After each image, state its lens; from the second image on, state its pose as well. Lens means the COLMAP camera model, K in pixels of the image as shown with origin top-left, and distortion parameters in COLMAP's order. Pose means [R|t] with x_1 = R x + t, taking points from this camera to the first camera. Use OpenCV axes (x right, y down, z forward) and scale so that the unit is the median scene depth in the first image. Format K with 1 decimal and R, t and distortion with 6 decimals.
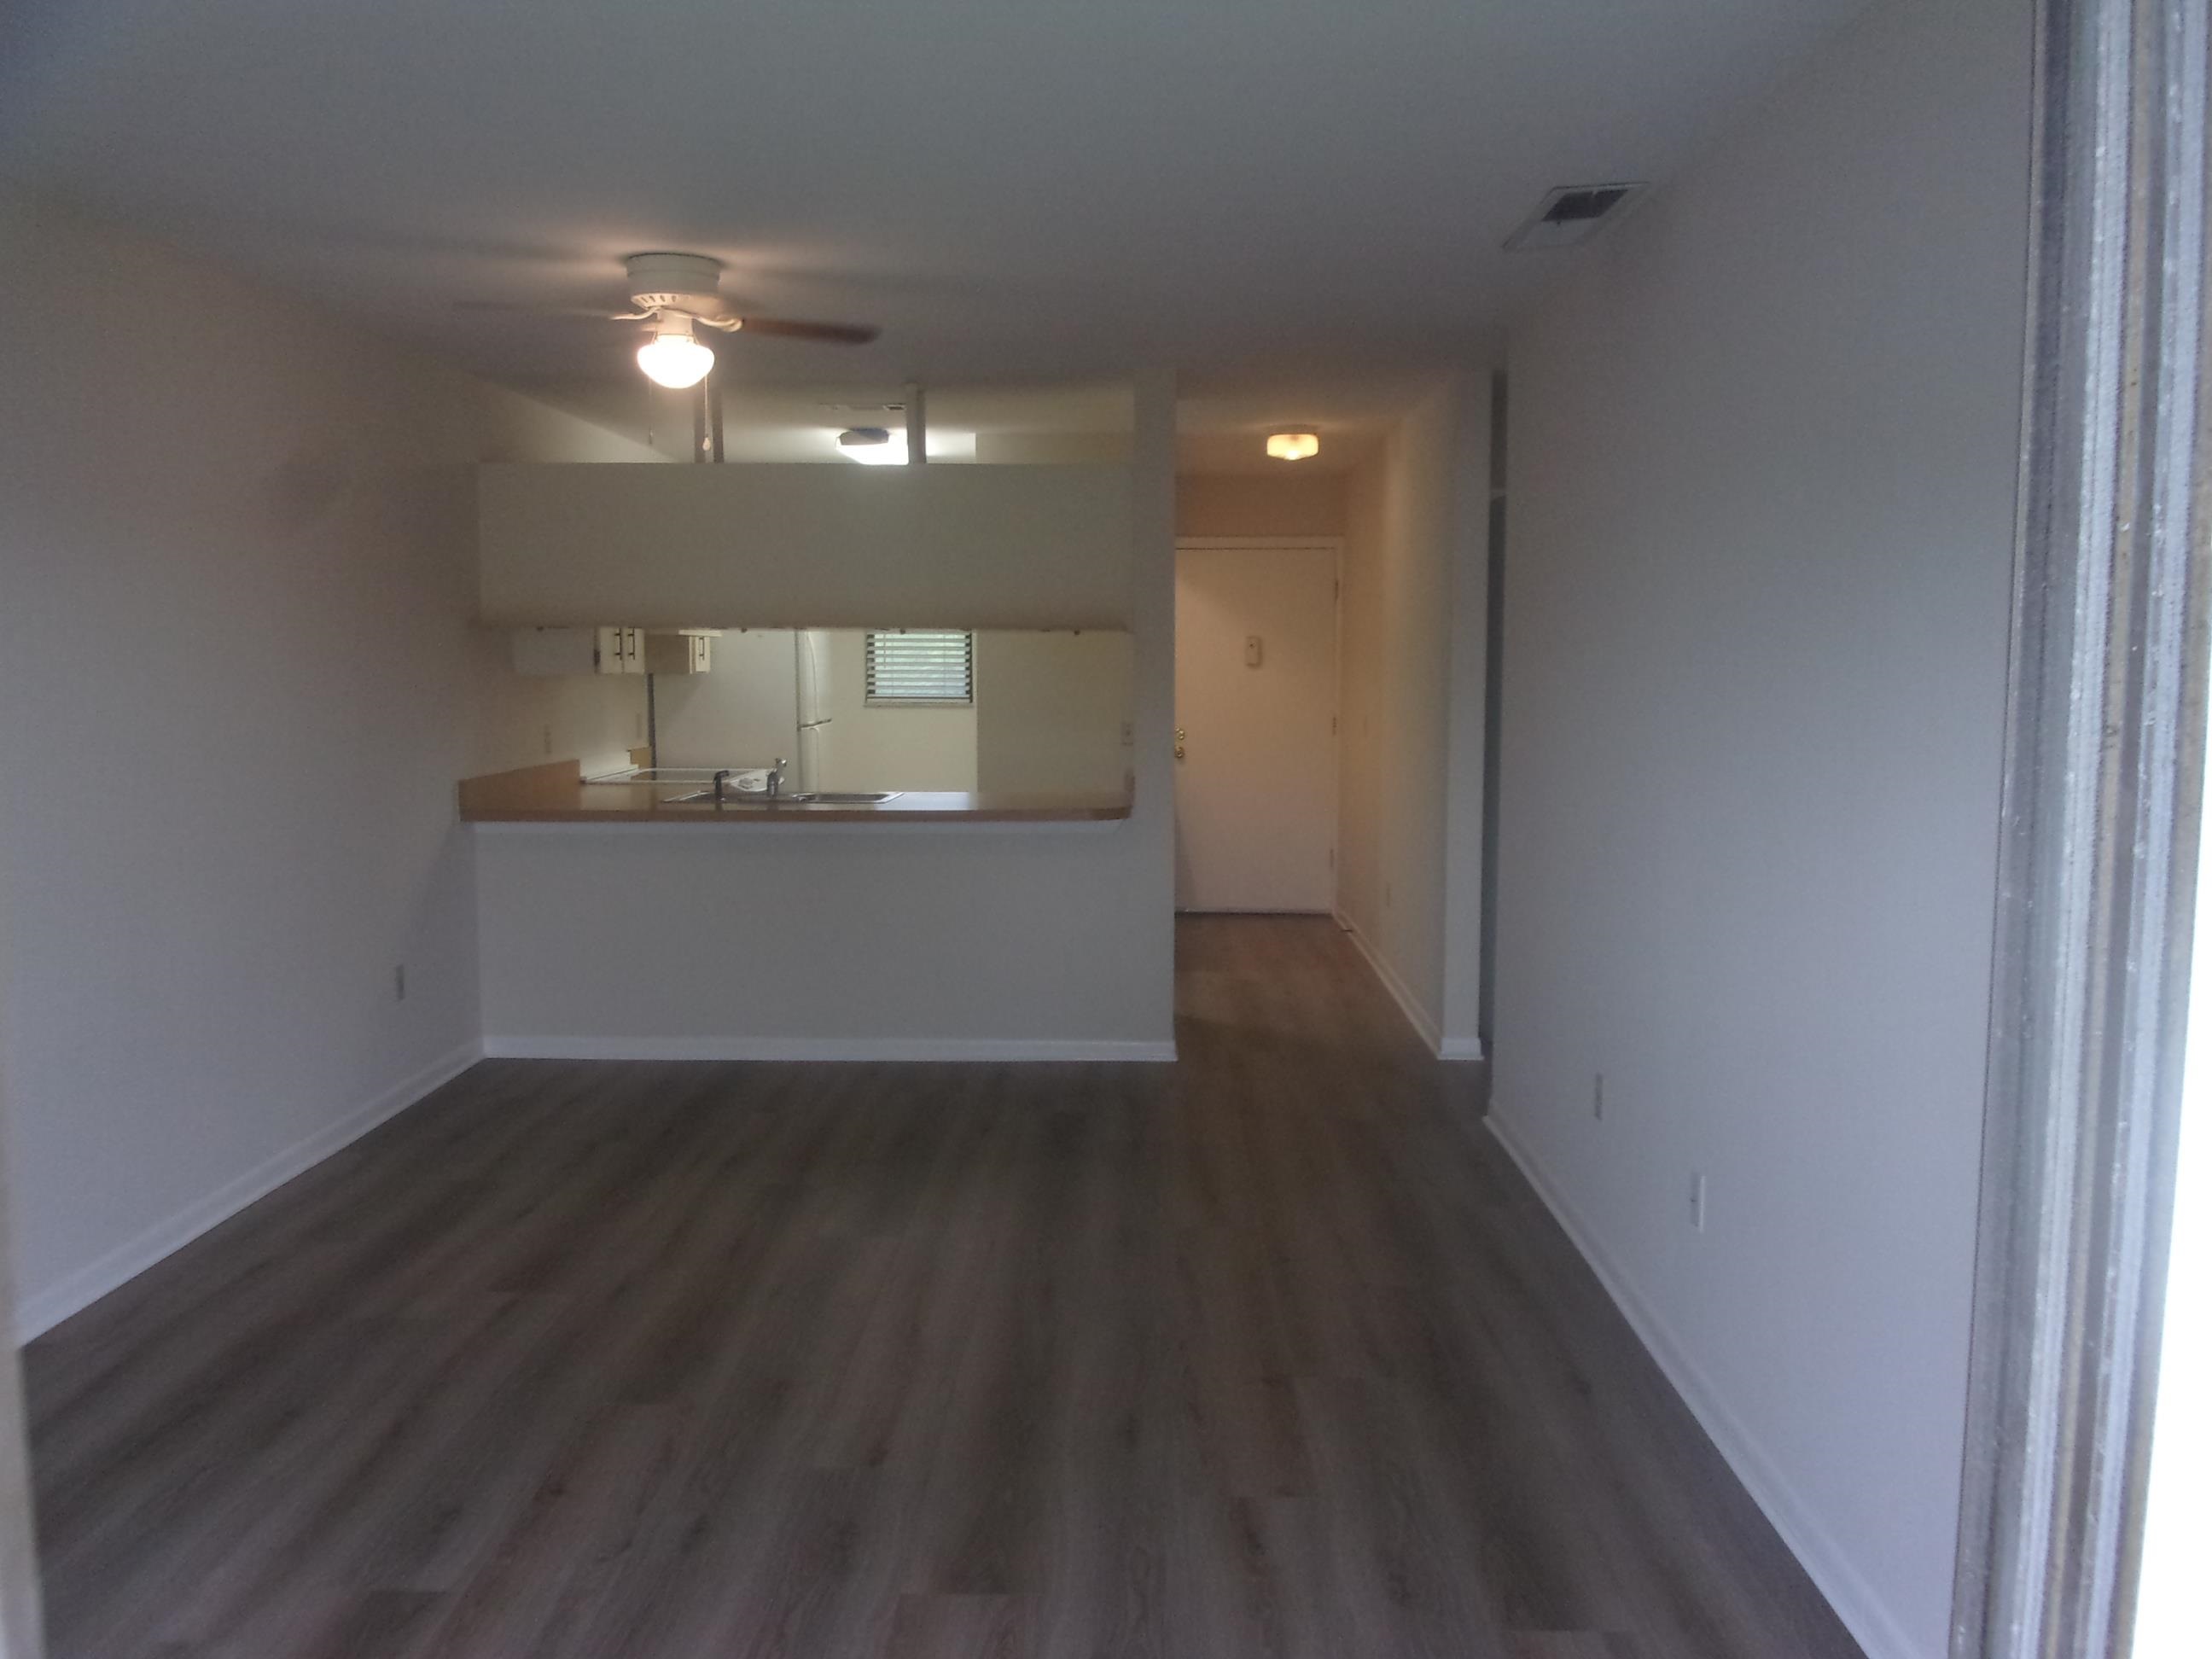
lens RADIAL K [[1817.6, 0, 1100.5], [0, 1817.6, 819.7], [0, 0, 1]] dist [0.007499, -0.057009]
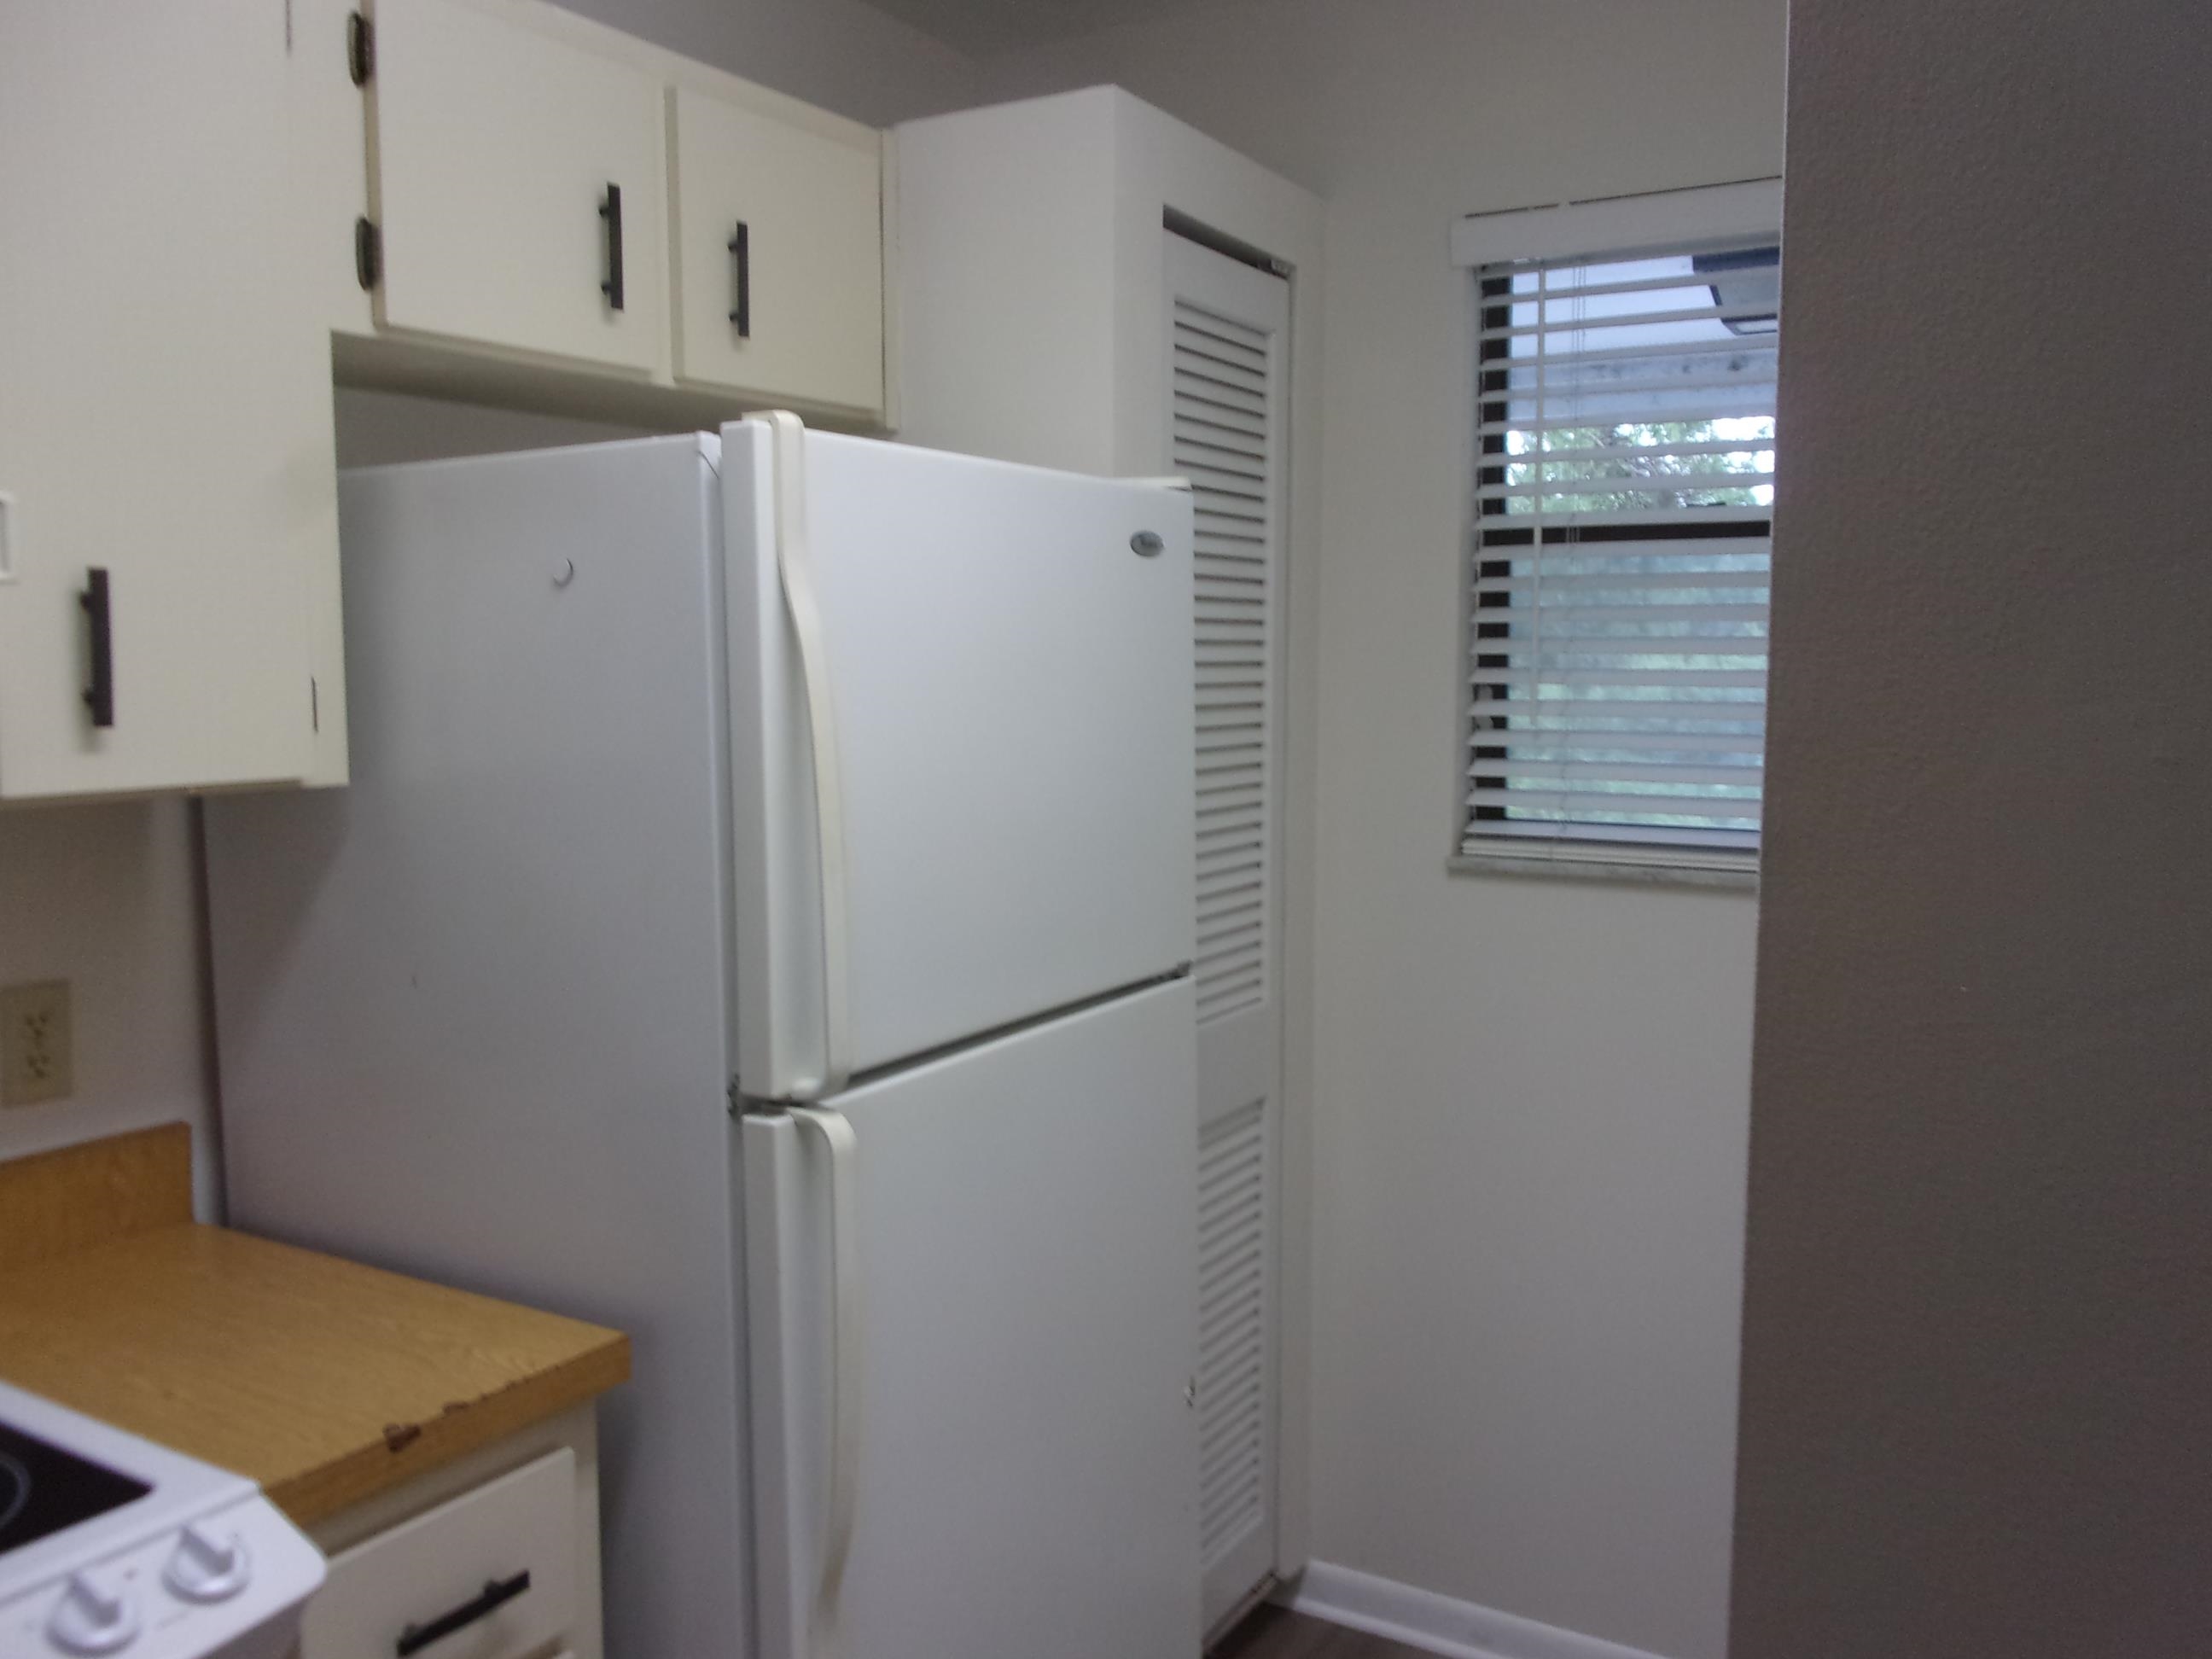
lens RADIAL K [[1810.0, 0, 1118.1], [0, 1810.0, 831.3], [0, 0, 1]] dist [0.007520, -0.055277]
pose [[0.890383, 0.047997, -0.452675, -0.083430], [-0.052220, 0.998631, 0.003172, -0.098696], [0.452207, 0.020814, 0.891670, 1.116459]]
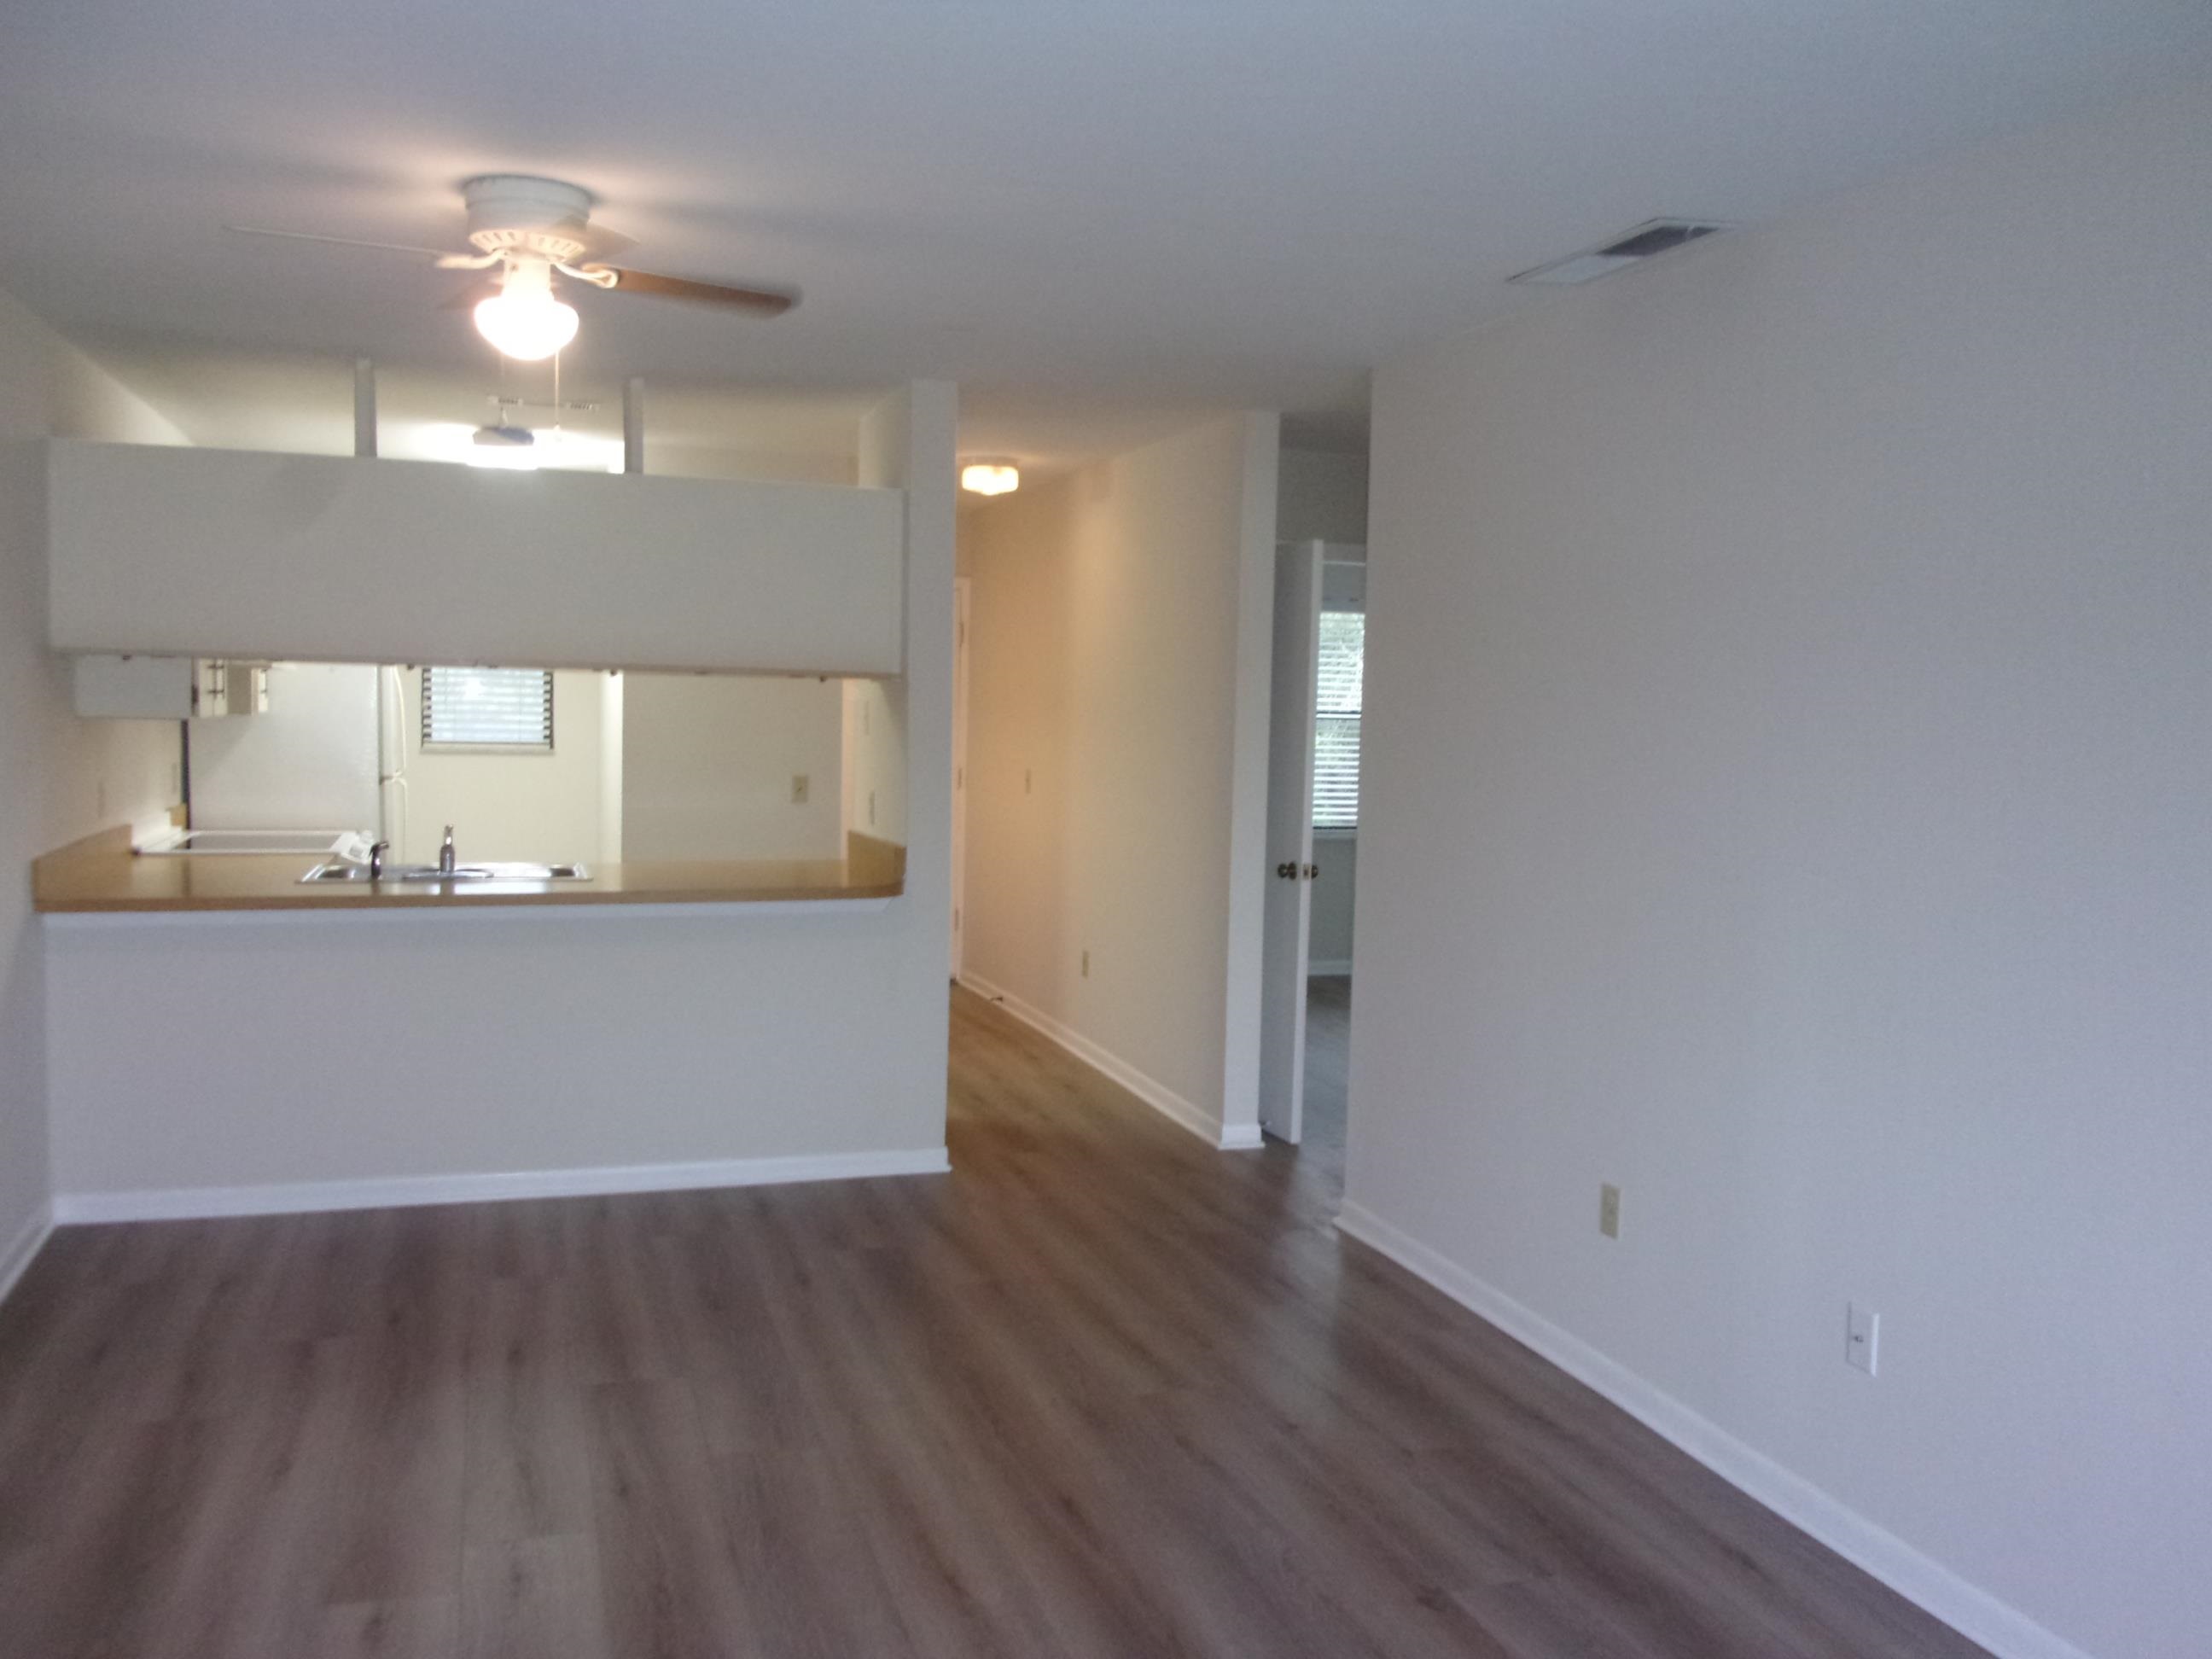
lens RADIAL K [[1810.0, 0, 1118.1], [0, 1810.0, 831.3], [0, 0, 1]] dist [0.007520, -0.055277]
pose [[0.938120, -0.003917, 0.346288, -0.174788], [0.008423, 0.999898, -0.011509, -0.019496], [-0.346208, 0.013713, 0.938058, 0.141978]]
